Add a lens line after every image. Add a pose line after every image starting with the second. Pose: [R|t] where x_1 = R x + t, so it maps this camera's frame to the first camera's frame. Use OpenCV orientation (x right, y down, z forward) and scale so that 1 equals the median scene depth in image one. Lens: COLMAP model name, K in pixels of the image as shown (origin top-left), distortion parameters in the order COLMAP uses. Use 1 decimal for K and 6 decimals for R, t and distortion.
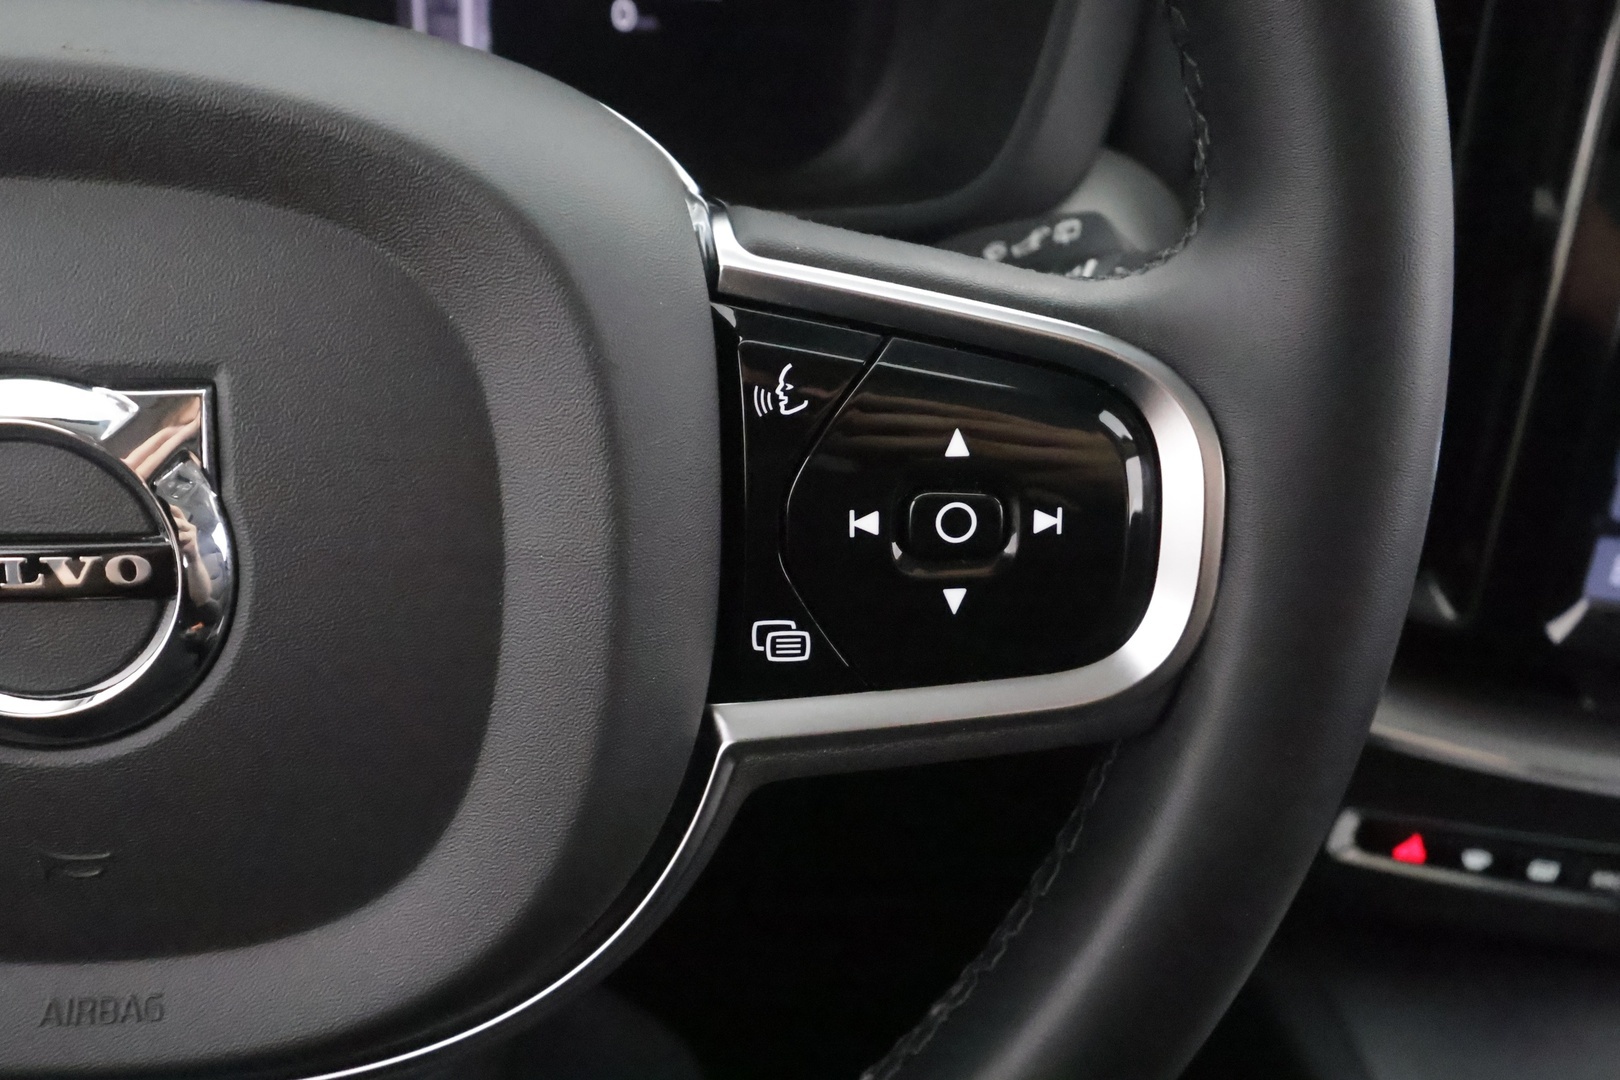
lens RADIAL K [[1283.1, 0, 810.0], [0, 1283.1, 540.0], [0, 0, 1]] dist [0.003886, 0.007250]
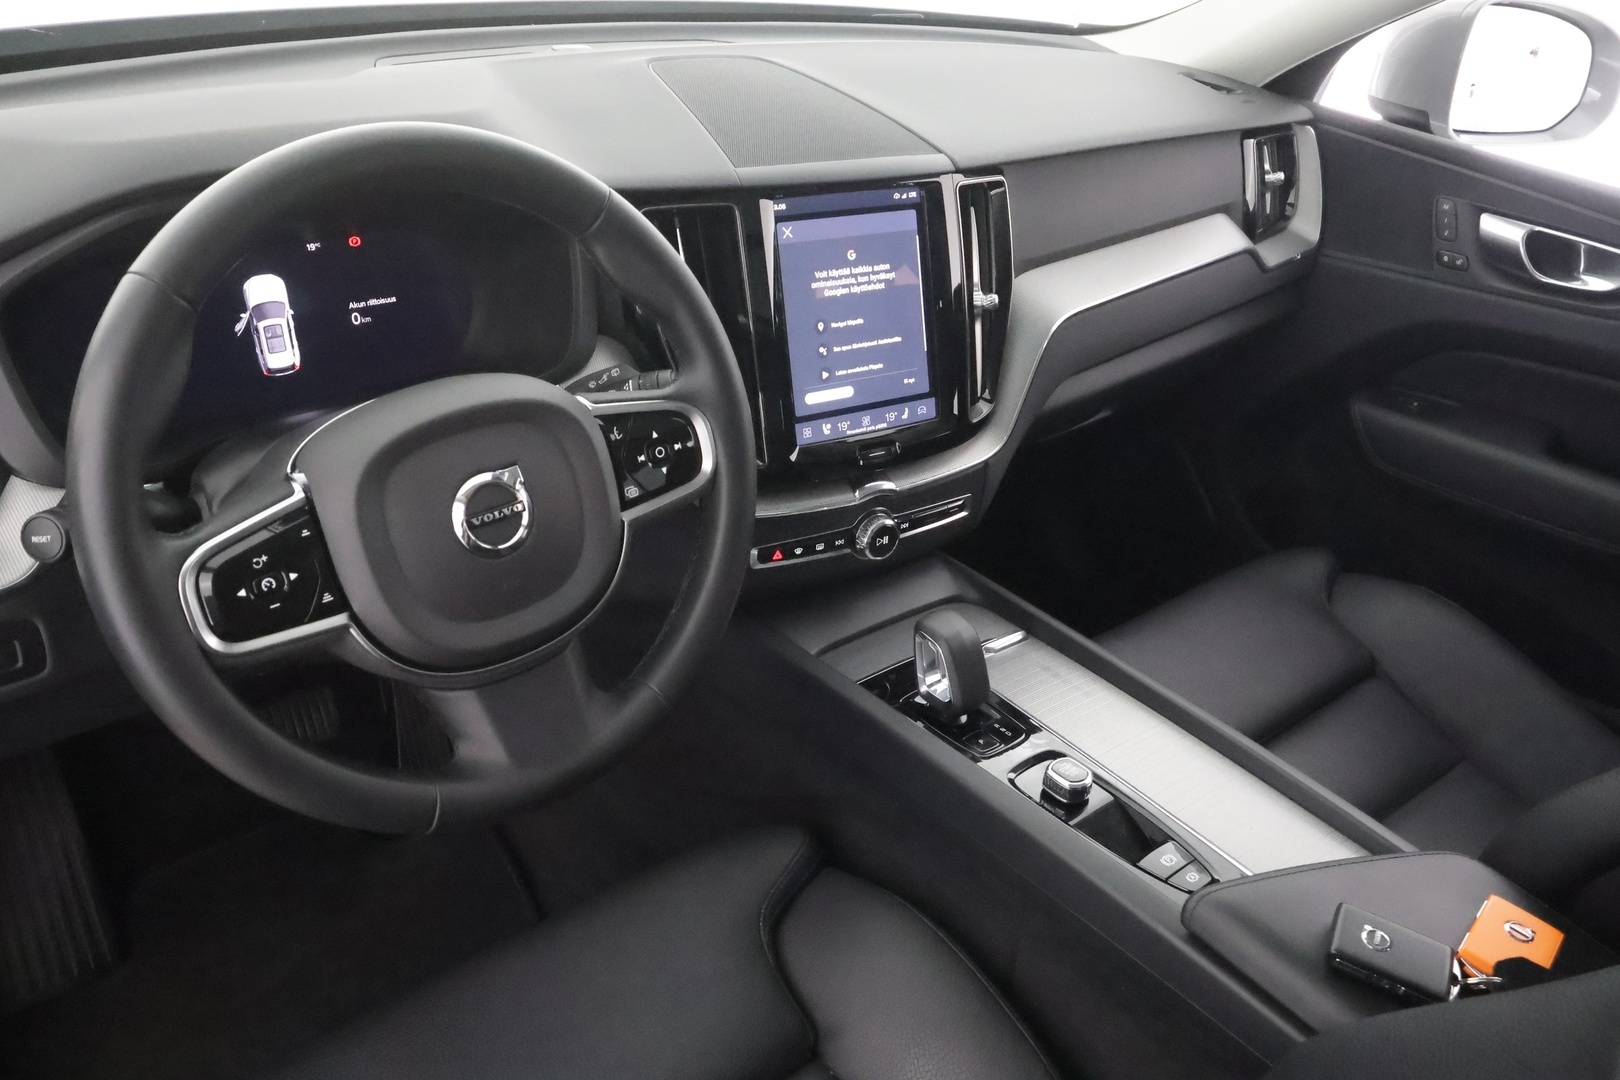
lens RADIAL K [[1283.1, 0, 810.0], [0, 1283.1, 540.0], [0, 0, 1]] dist [0.003886, 0.007250]
pose [[0.811429, -0.315716, 0.491841, -1.651939], [0.336593, 0.940408, 0.048350, 0.220055], [-0.477796, 0.126317, 0.869342, -2.872345]]
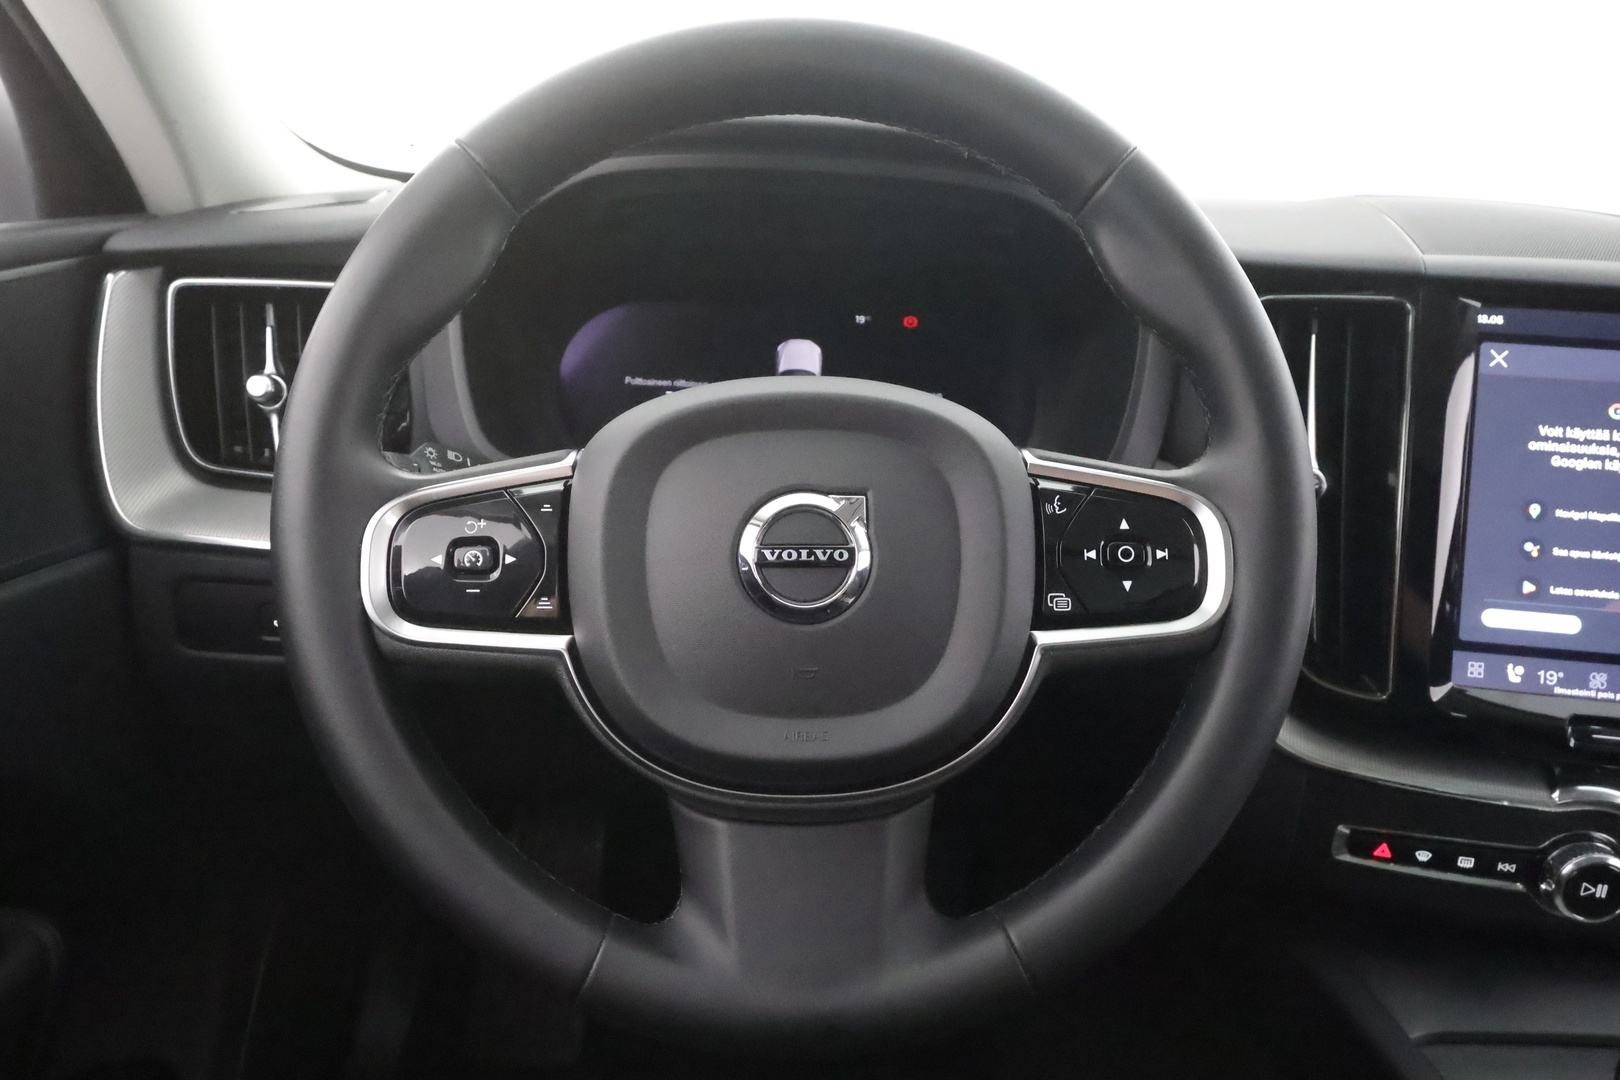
lens RADIAL K [[1107.2, 0, 805.3], [0, 1107.2, 544.9], [0, 0, 1]] dist [-0.000361, 0.000486]
pose [[0.997598, -0.022895, -0.065377, -0.380817], [0.001396, 0.950250, -0.311486, 0.656737], [0.069256, 0.310646, 0.947999, -1.154036]]
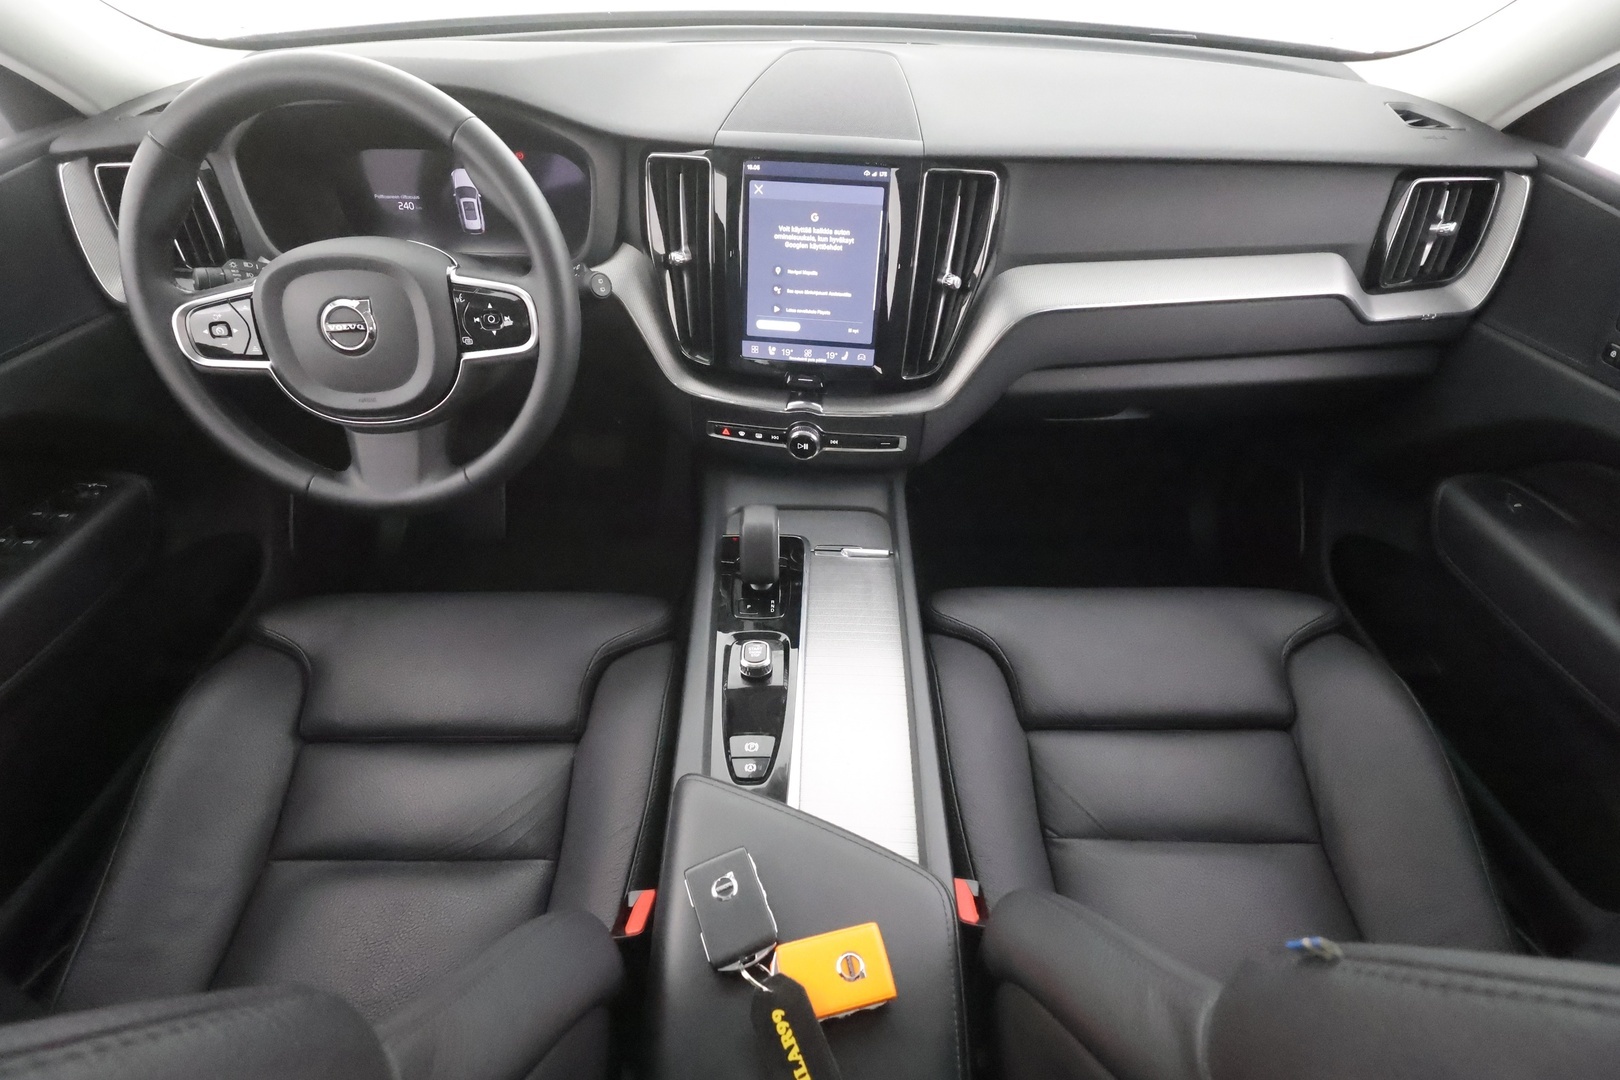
lens RADIAL K [[754.1, 0, 810.0], [0, 754.1, 540.0], [0, 0, 1]] dist [0.000579, 0.000283]
pose [[0.995464, -0.020706, -0.092863, 1.931377], [0.030595, 0.993856, 0.106369, 0.694874], [0.090090, -0.108727, 0.989981, -2.535407]]
